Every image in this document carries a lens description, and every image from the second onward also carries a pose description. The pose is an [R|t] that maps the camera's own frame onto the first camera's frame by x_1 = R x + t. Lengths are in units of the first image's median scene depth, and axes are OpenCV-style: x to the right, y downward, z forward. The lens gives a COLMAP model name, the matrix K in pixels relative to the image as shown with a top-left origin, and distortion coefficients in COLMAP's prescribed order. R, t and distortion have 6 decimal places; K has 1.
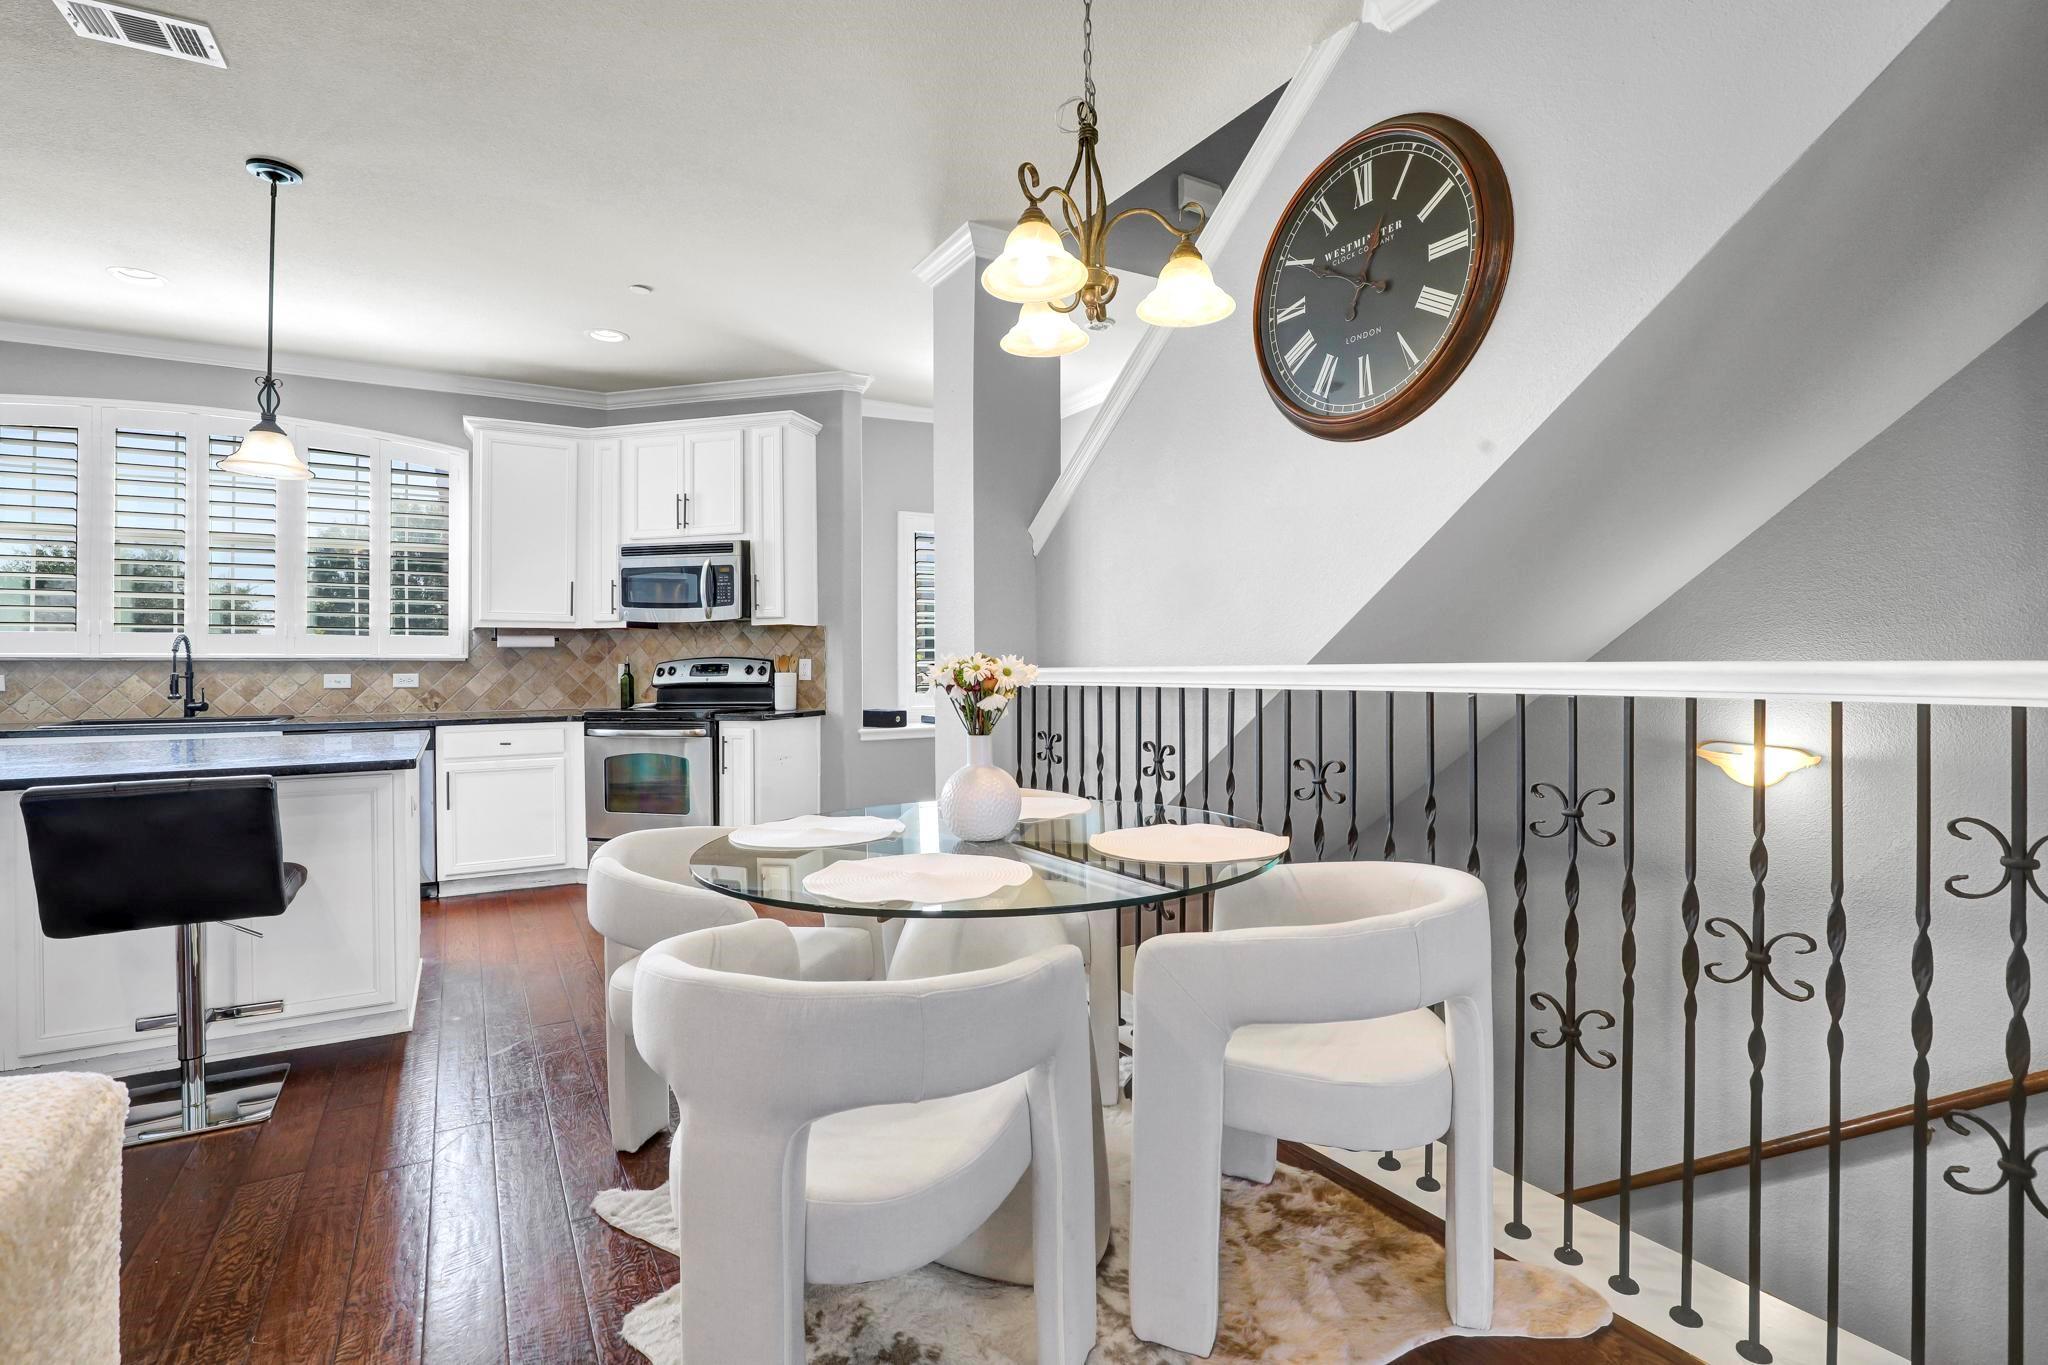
lens RADIAL K [[956.5, 0, 1025.8], [0, 956.5, 659.6], [0, 0, 1]] dist [-0.039281, 0.010269]
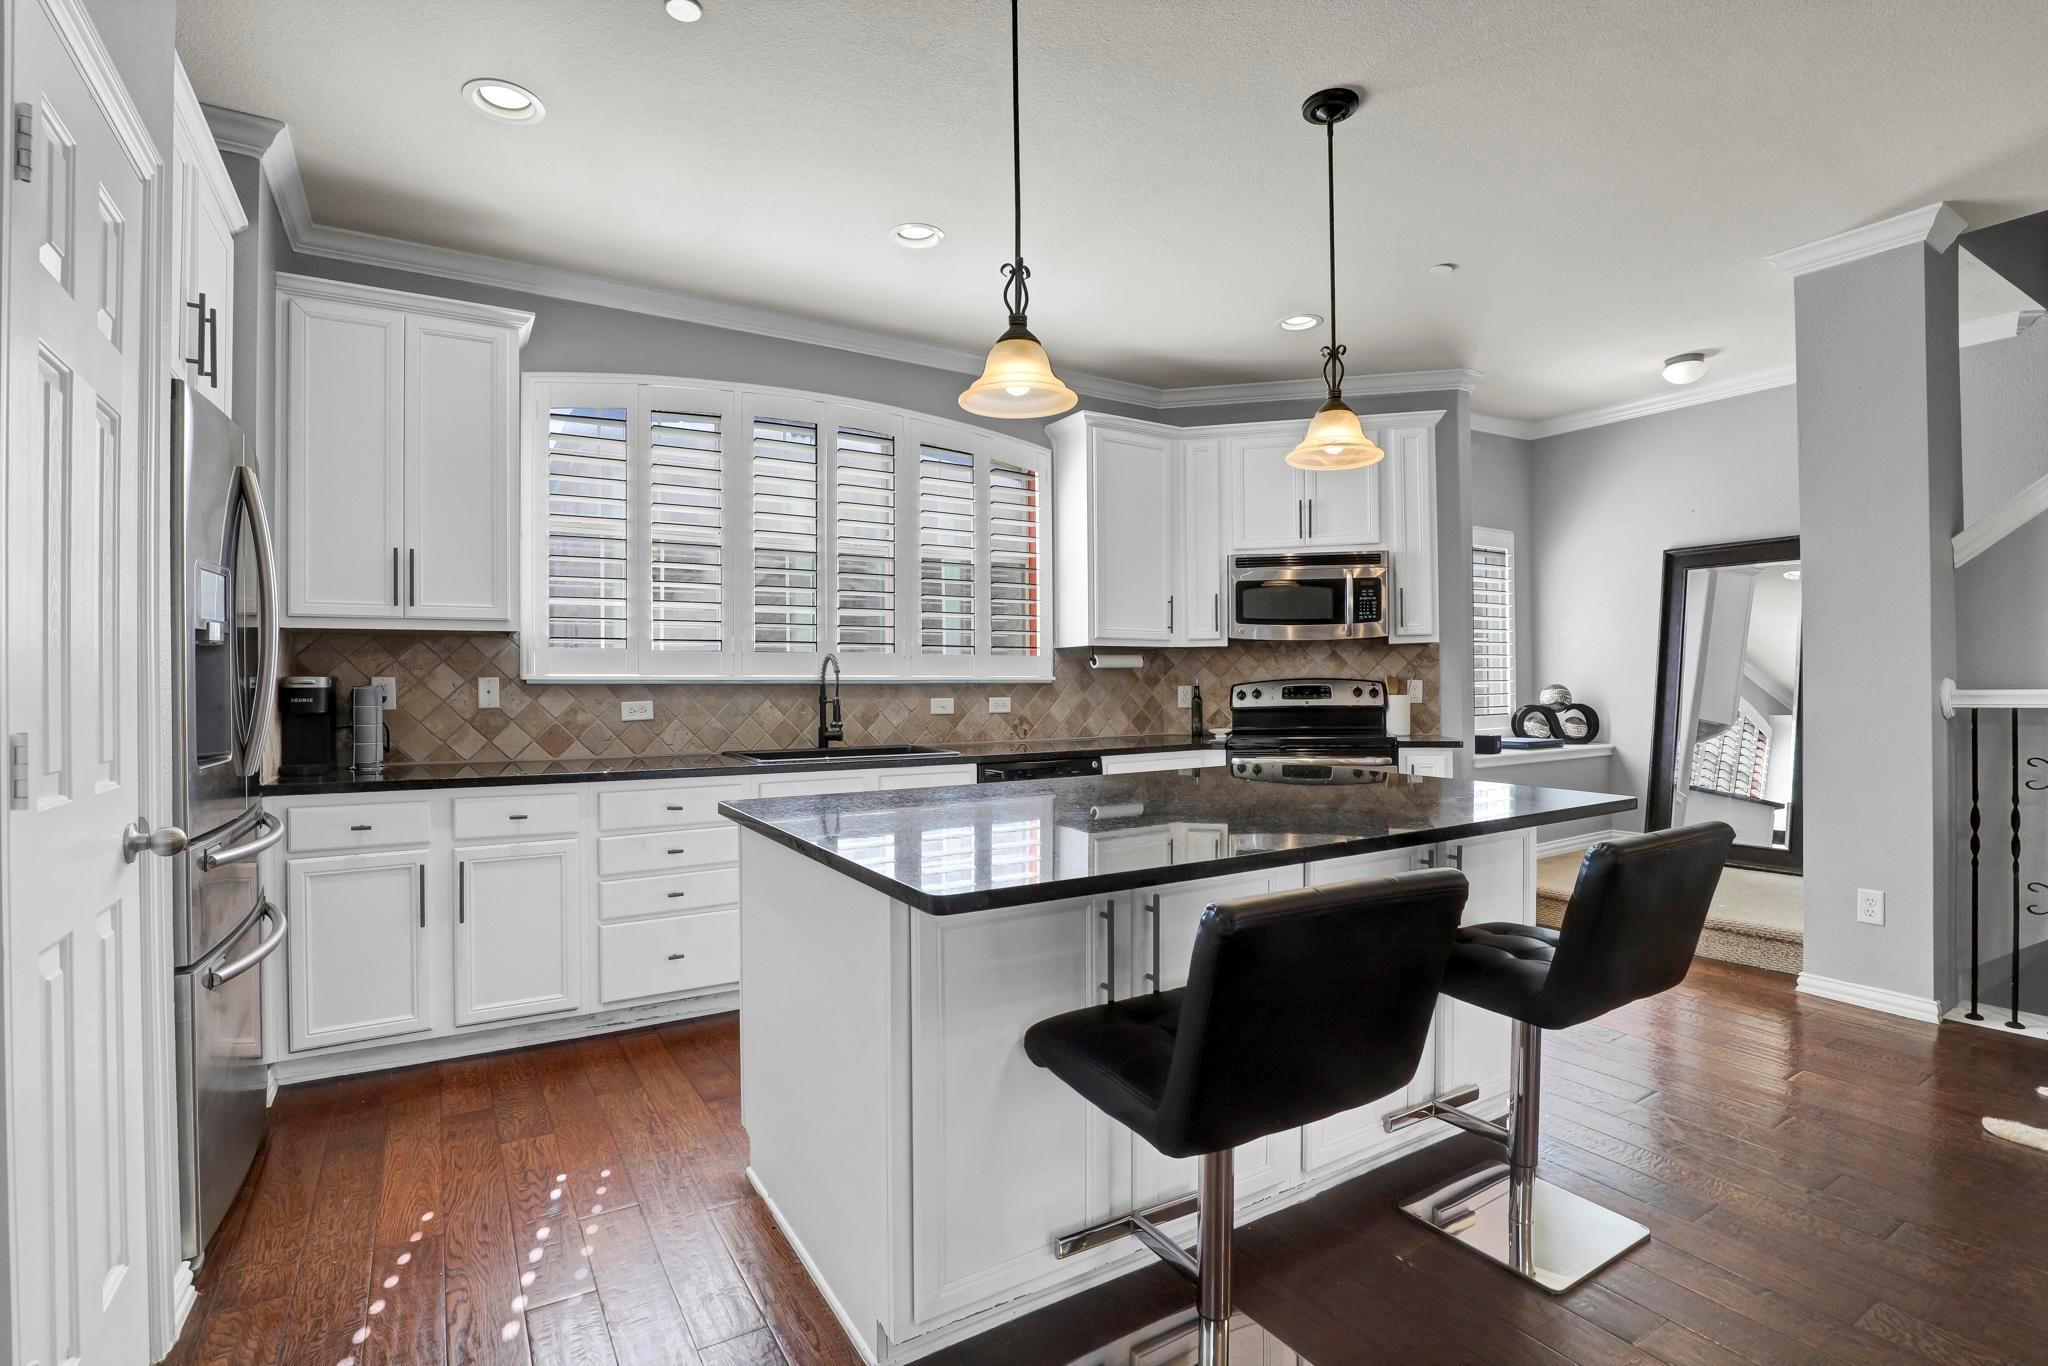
lens RADIAL K [[965.1, 0, 1025.5], [0, 965.1, 676.4], [0, 0, 1]] dist [-0.035680, 0.006411]
pose [[0.999770, -0.001897, 0.021370, -0.653124], [0.002000, 0.999986, -0.004801, -0.000700], [-0.021361, 0.004843, 0.999760, 0.083340]]
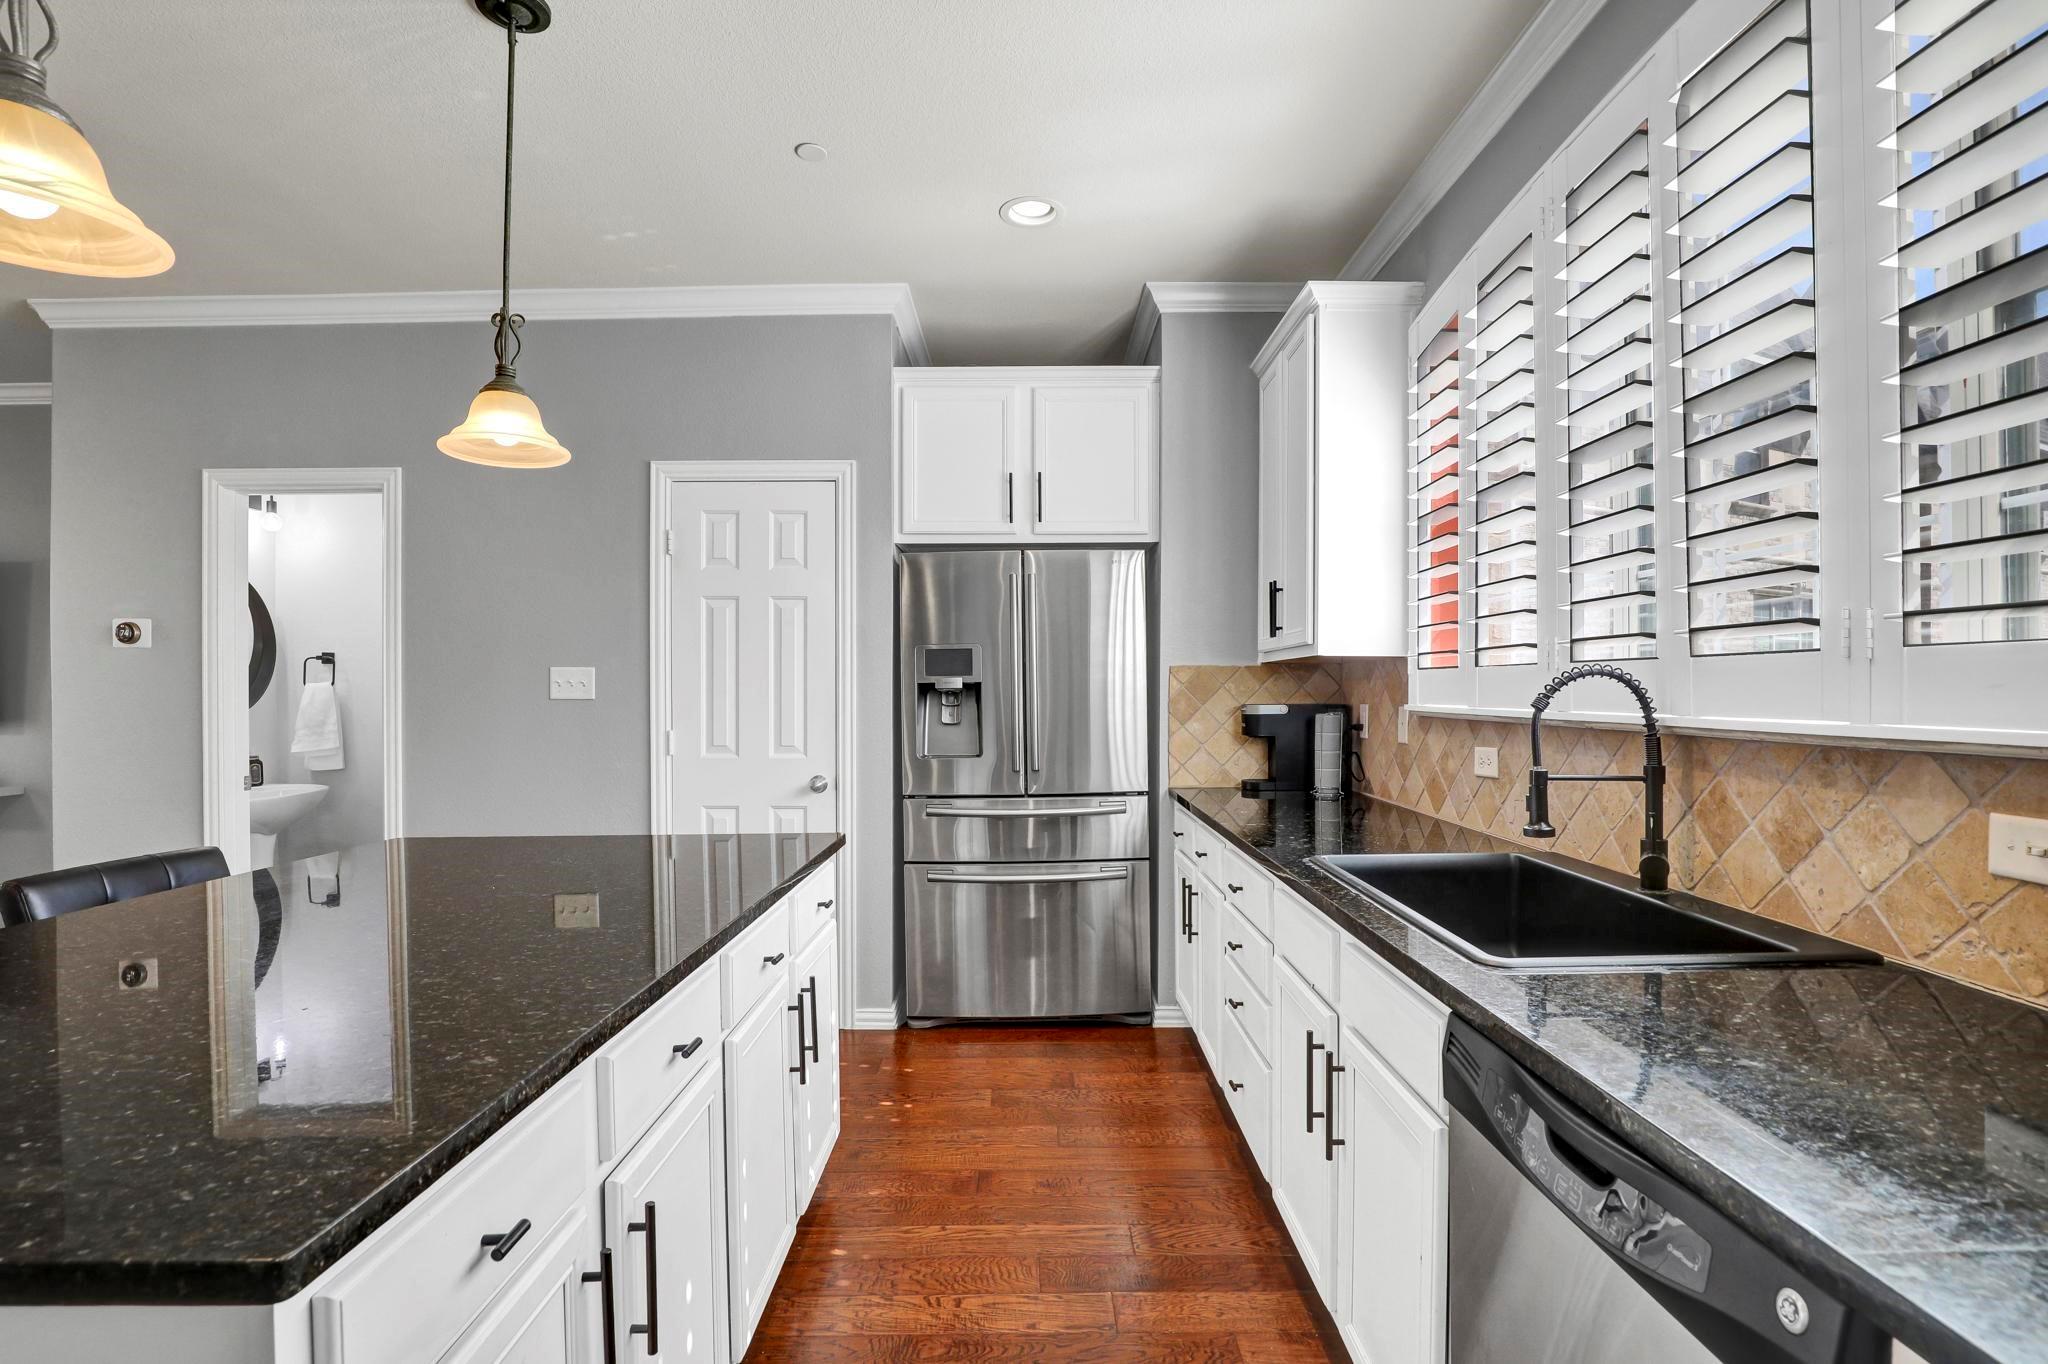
lens RADIAL K [[964.6, 0, 1024.0], [0, 964.6, 682.0], [0, 0, 1]] dist [-0.000640, -0.000057]
pose [[-0.509629, -0.004562, -0.860382, -0.408577], [0.007020, 0.999931, -0.009460, -0.015033], [0.860366, -0.010861, -0.509562, 0.883068]]
